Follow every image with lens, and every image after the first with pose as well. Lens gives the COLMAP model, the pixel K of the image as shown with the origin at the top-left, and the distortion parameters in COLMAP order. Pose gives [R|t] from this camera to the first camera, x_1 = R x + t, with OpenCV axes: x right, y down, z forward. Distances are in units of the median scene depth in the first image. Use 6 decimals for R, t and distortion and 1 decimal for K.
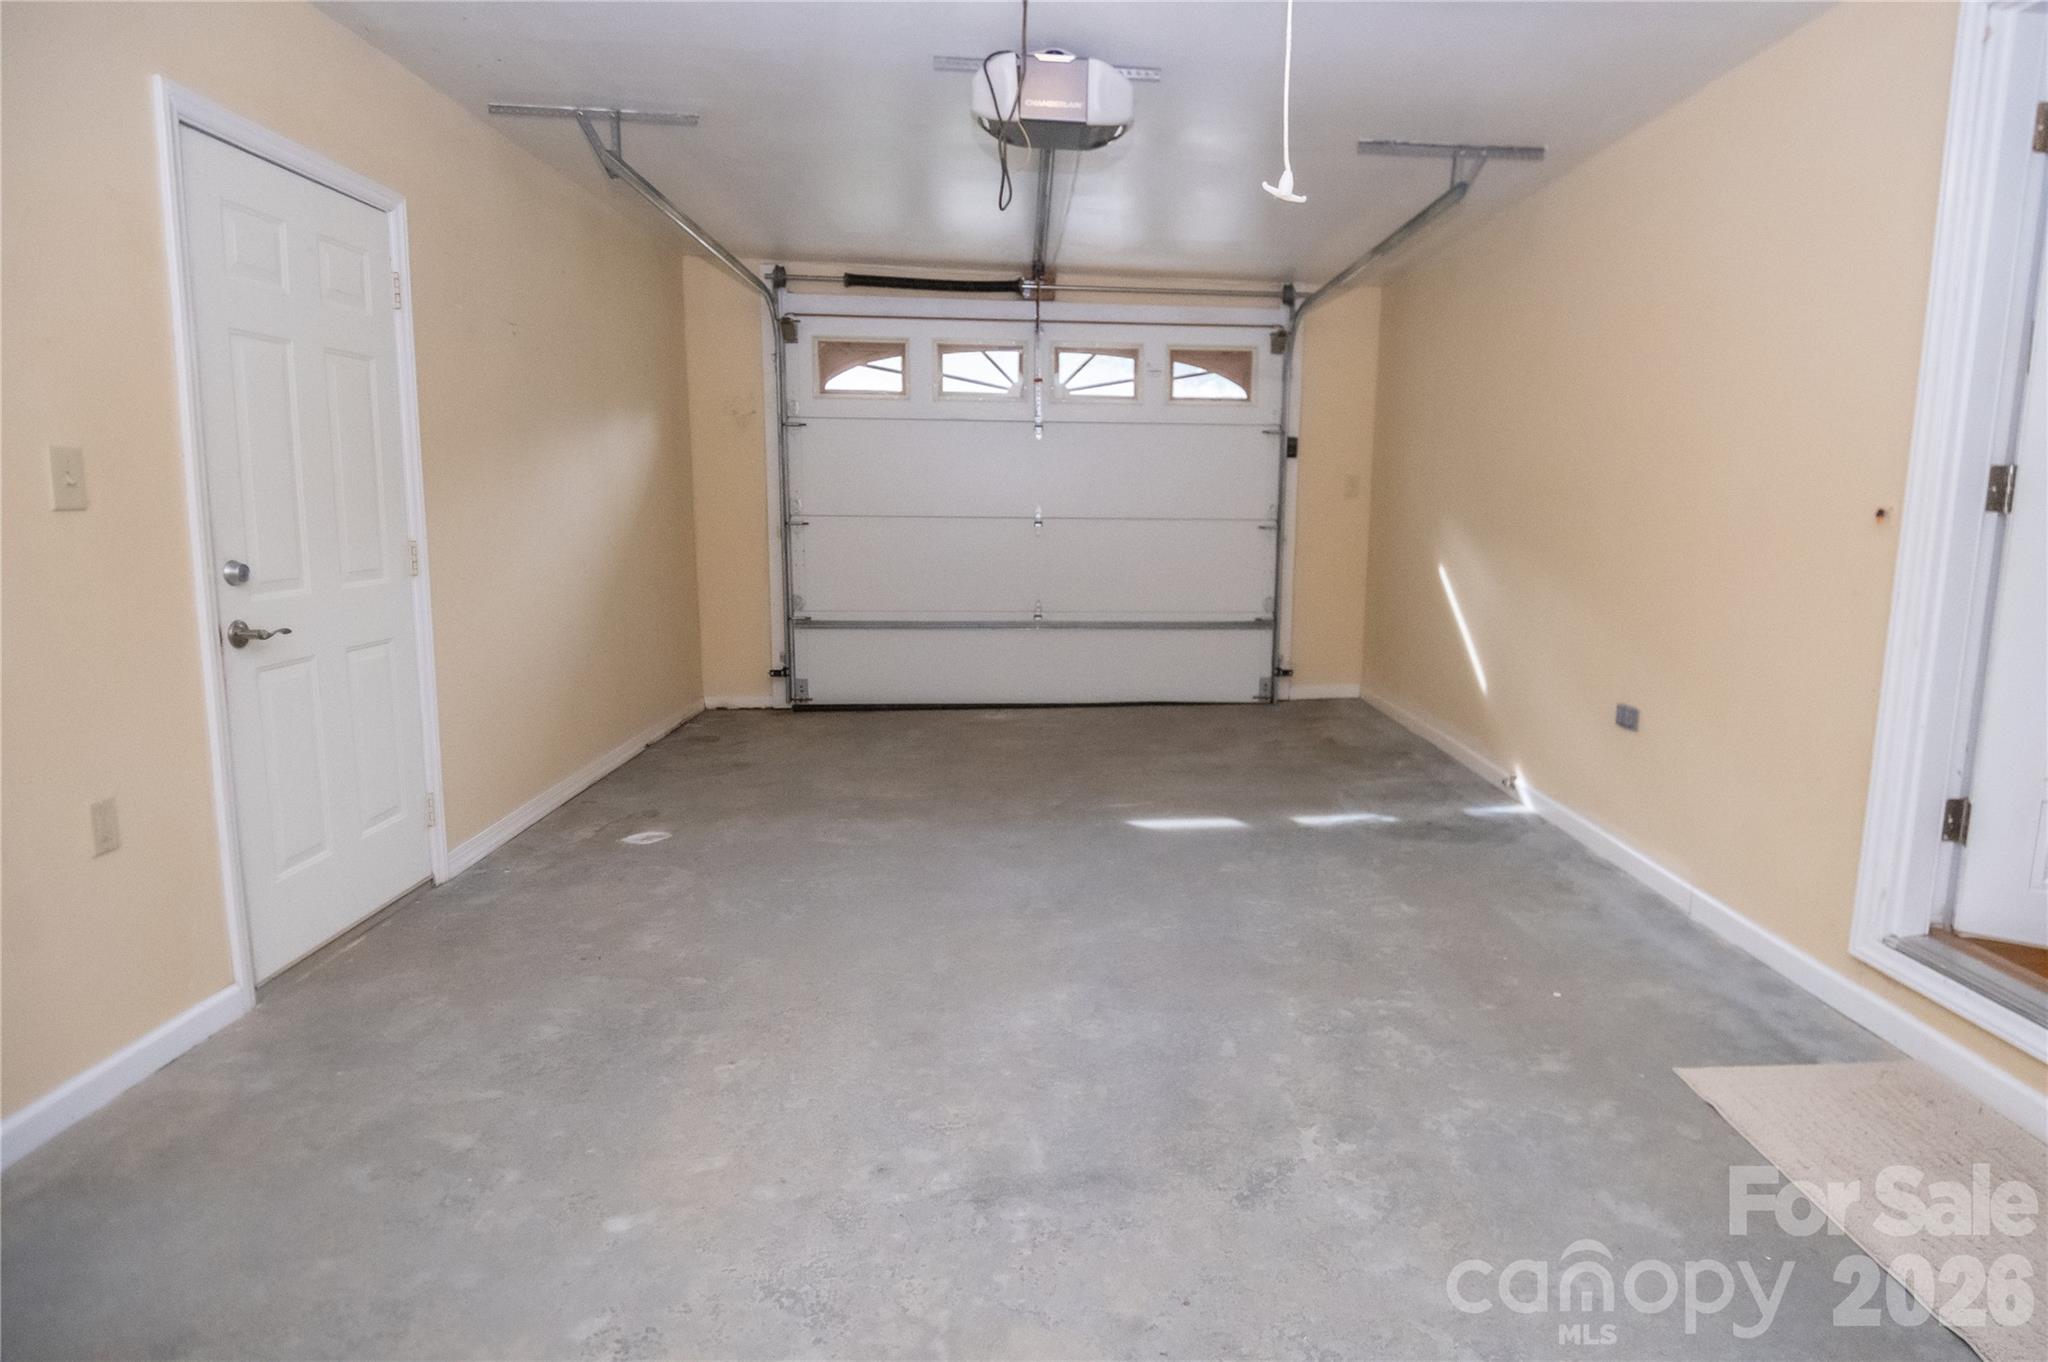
lens RADIAL K [[1086.5, 0, 1105.3], [0, 1086.5, 647.9], [0, 0, 1]] dist [0.035159, -0.046874]
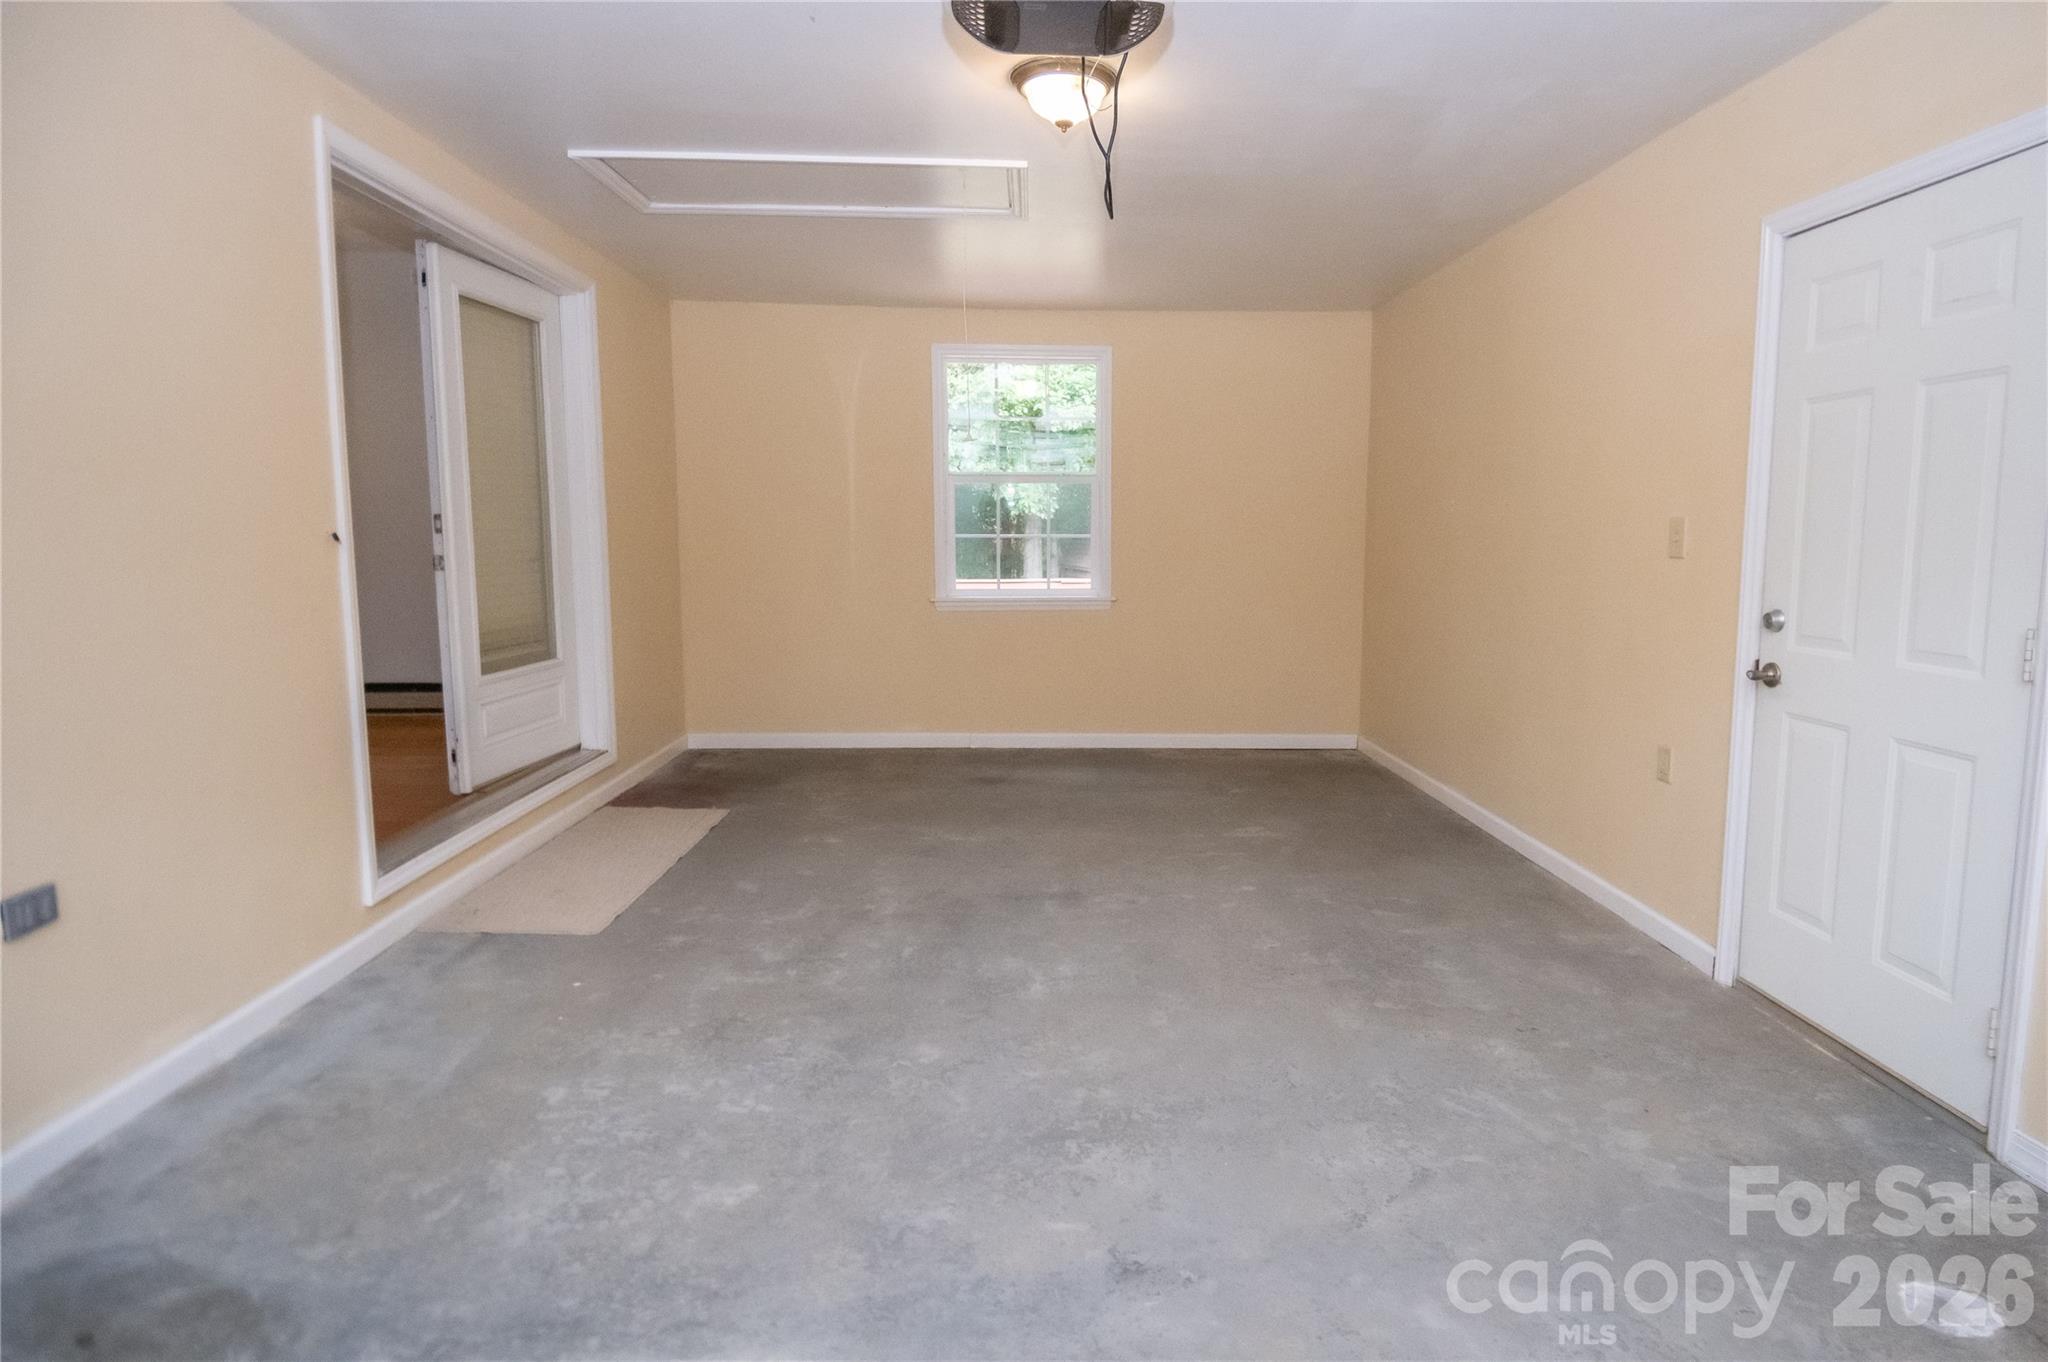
lens RADIAL K [[1086.5, 0, 1105.3], [0, 1086.5, 647.9], [0, 0, 1]] dist [0.035159, -0.046874]
pose [[-0.999477, -0.018844, -0.026281, -0.076597], [-0.024645, 0.970029, 0.241734, -0.284708], [0.020938, 0.242256, -0.969986, 2.004213]]
